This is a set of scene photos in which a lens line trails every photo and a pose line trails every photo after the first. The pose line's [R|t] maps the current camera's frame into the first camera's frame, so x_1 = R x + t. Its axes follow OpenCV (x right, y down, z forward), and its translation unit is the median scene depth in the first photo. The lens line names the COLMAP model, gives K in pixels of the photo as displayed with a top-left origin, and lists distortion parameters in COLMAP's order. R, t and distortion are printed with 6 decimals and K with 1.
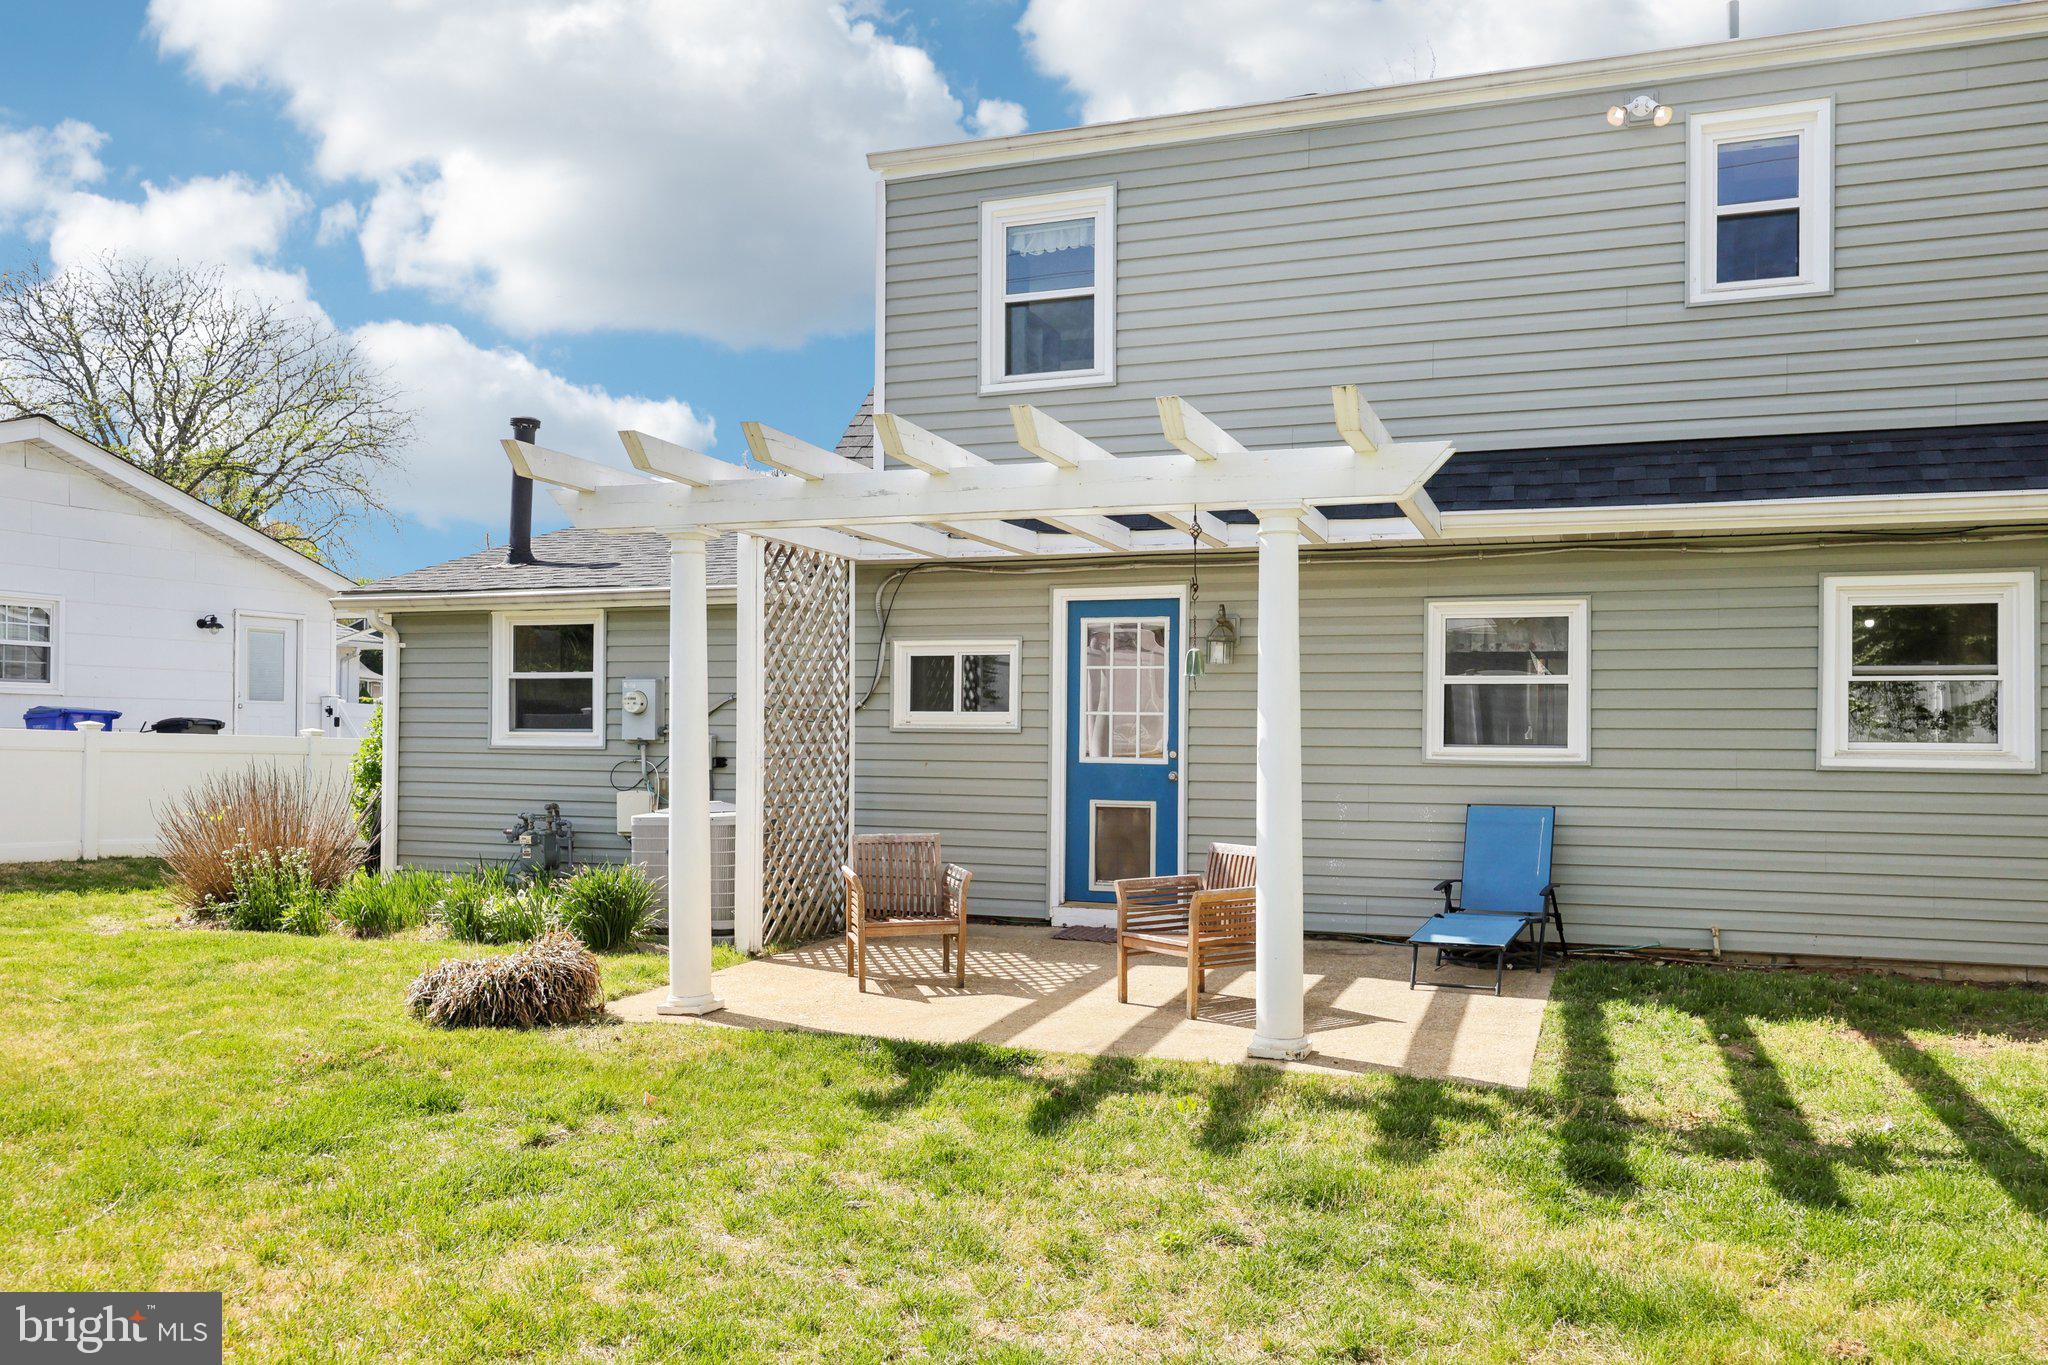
lens RADIAL K [[1575.7, 0, 1023.4], [0, 1575.7, 724.7], [0, 0, 1]] dist [-0.000209, -0.002554]
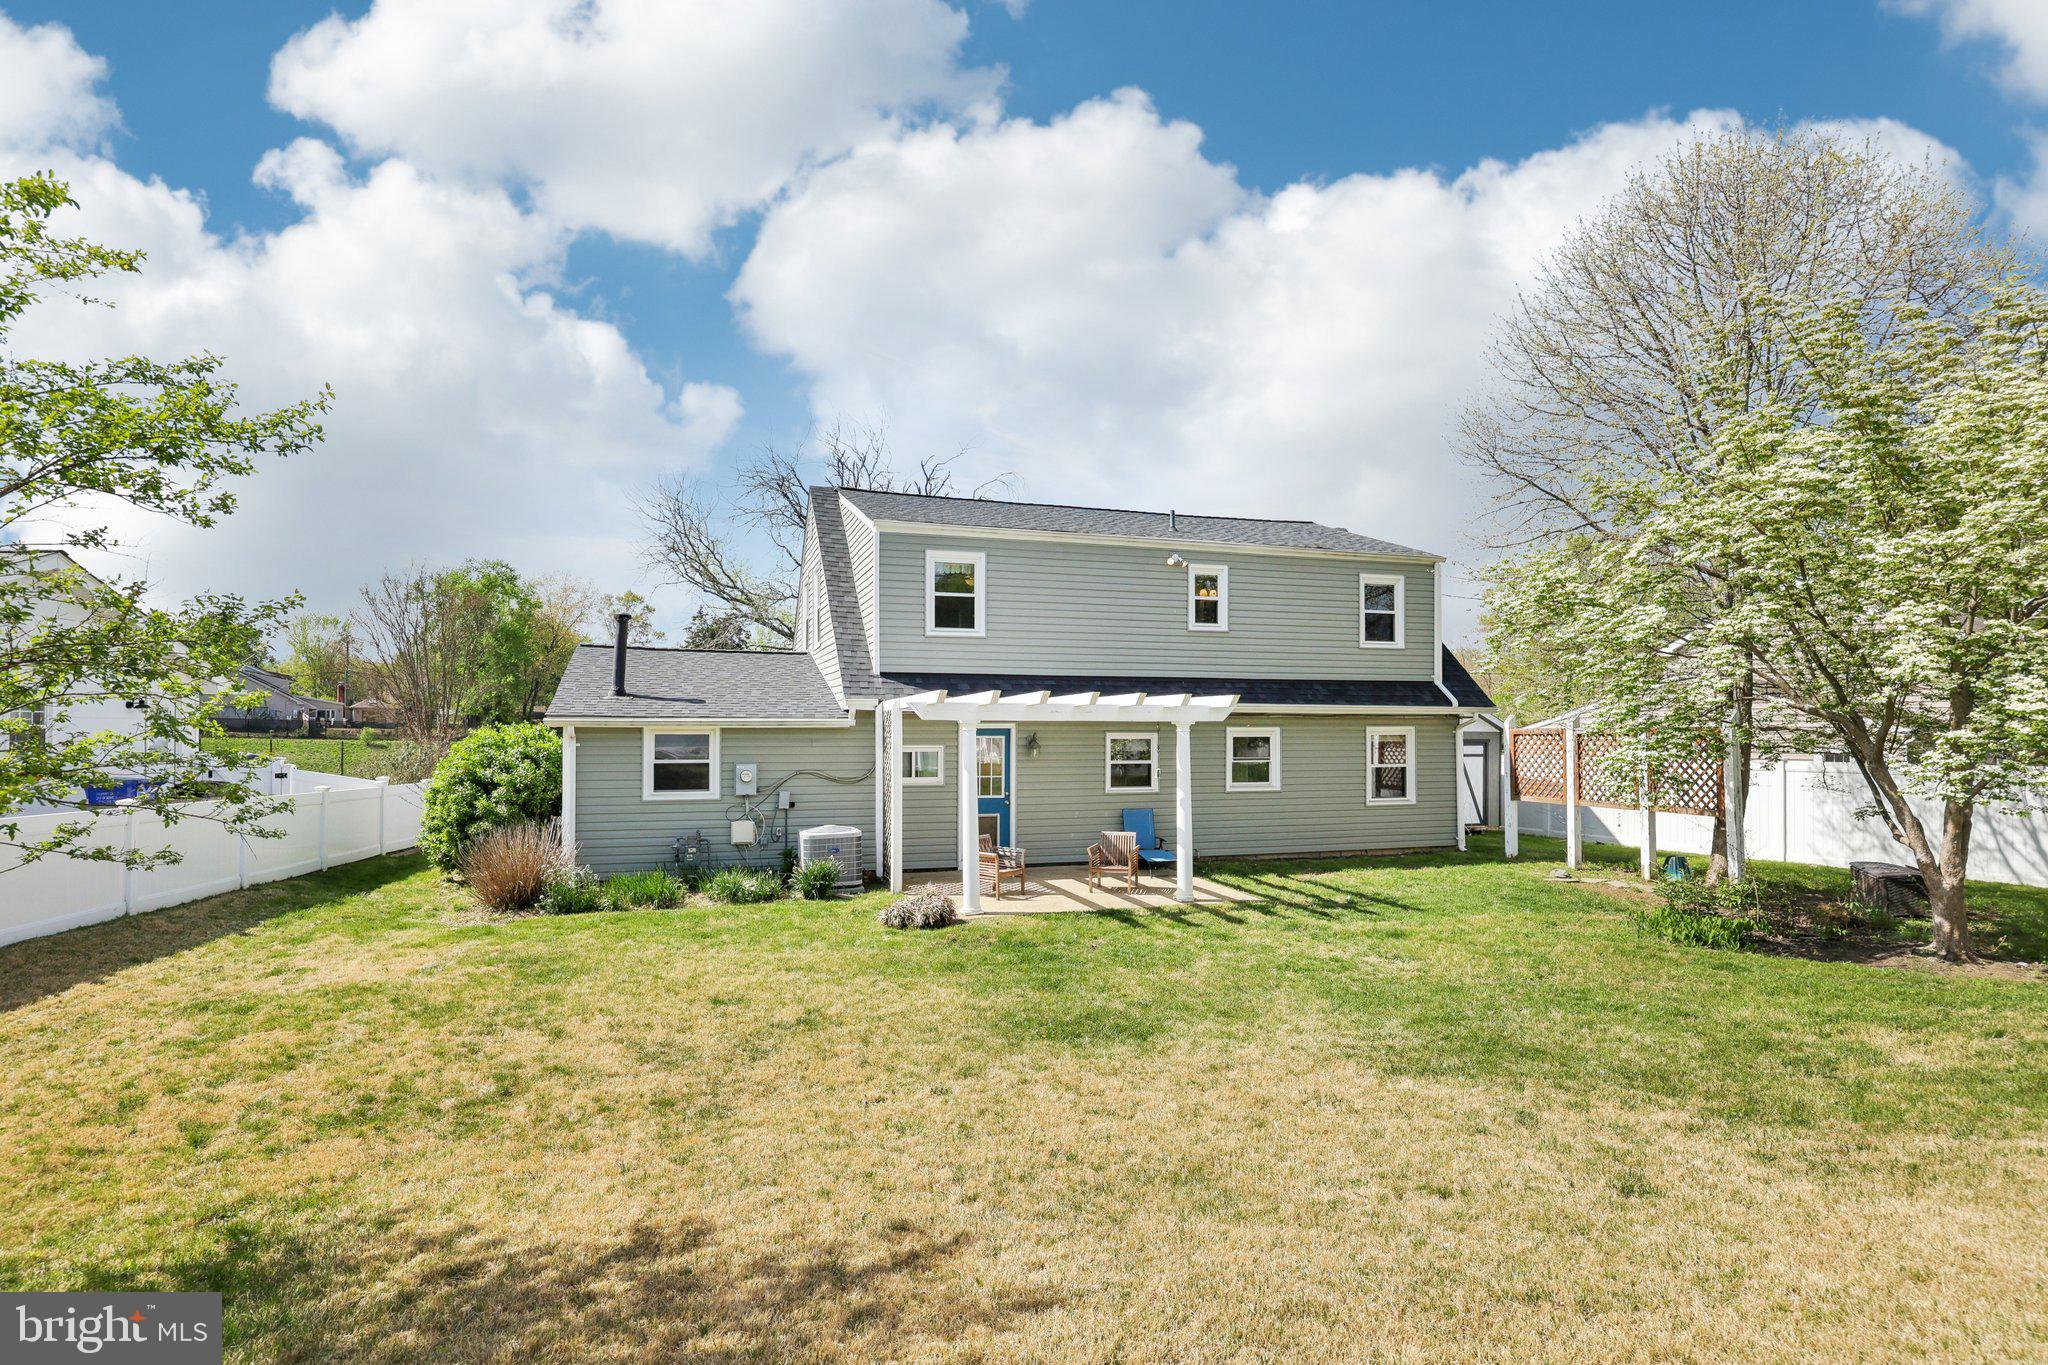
lens RADIAL K [[1068.4, 0, 1025.5], [0, 1068.4, 718.1], [0, 0, 1]] dist [0.000191, 0.000591]
pose [[0.779682, -0.000400, 0.626176, -0.933774], [0.001456, 0.999998, -0.001173, -0.097672], [-0.626174, 0.001826, 0.779681, -0.293262]]
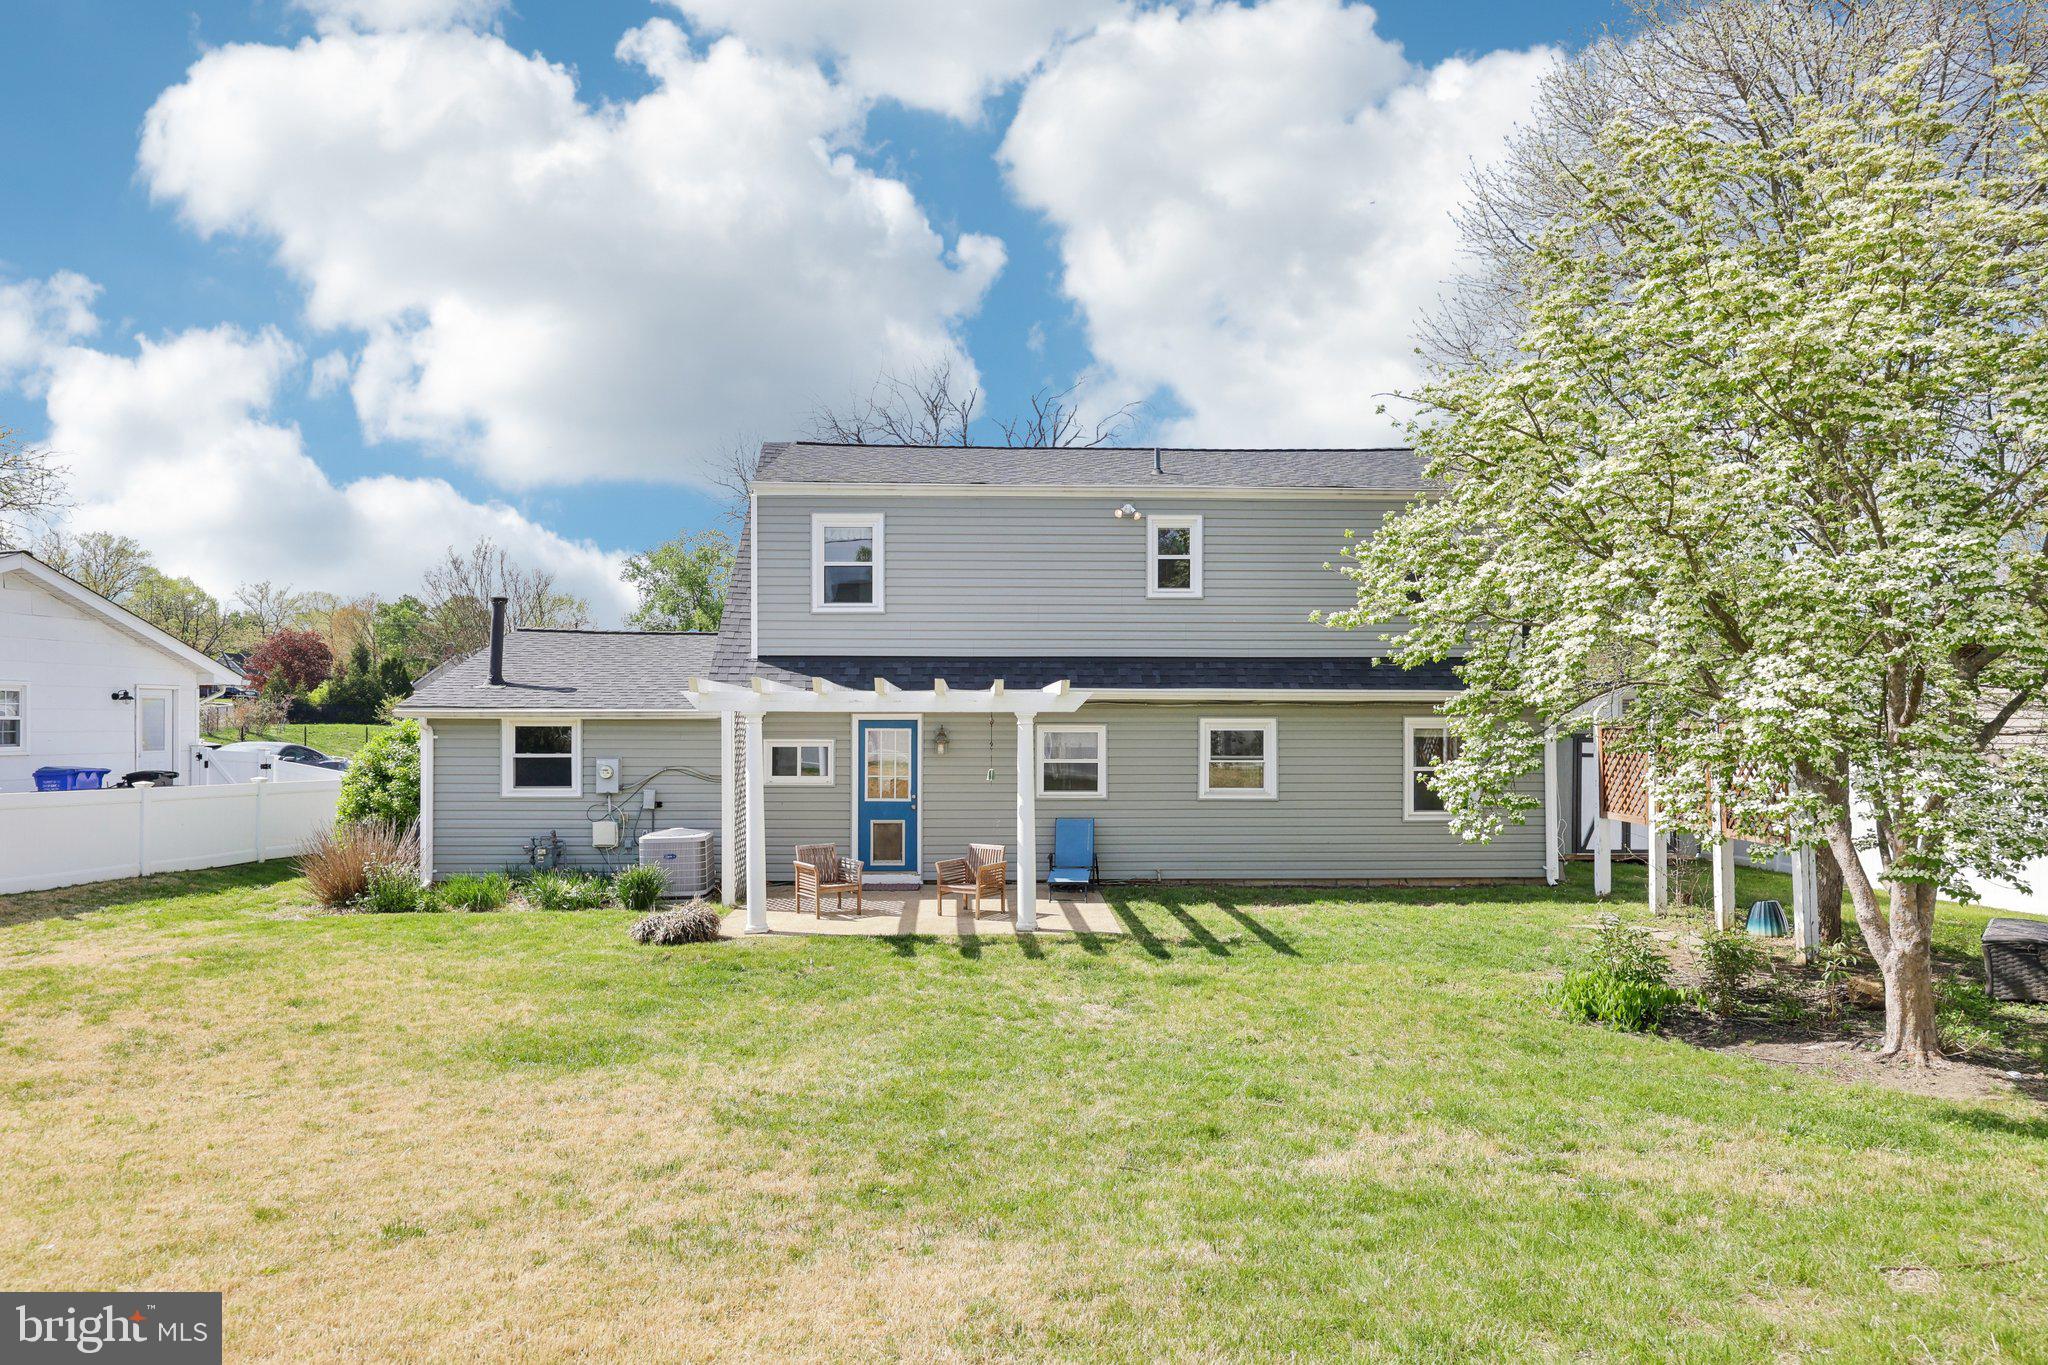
lens RADIAL K [[1321.8, 0, 1022.6], [0, 1321.8, 728.8], [0, 0, 1]] dist [-0.007401, 0.002398]
pose [[0.922998, -0.009737, 0.384683, -0.446707], [0.002971, 0.999830, 0.018179, -0.103099], [-0.384794, -0.015636, 0.922870, -0.649669]]
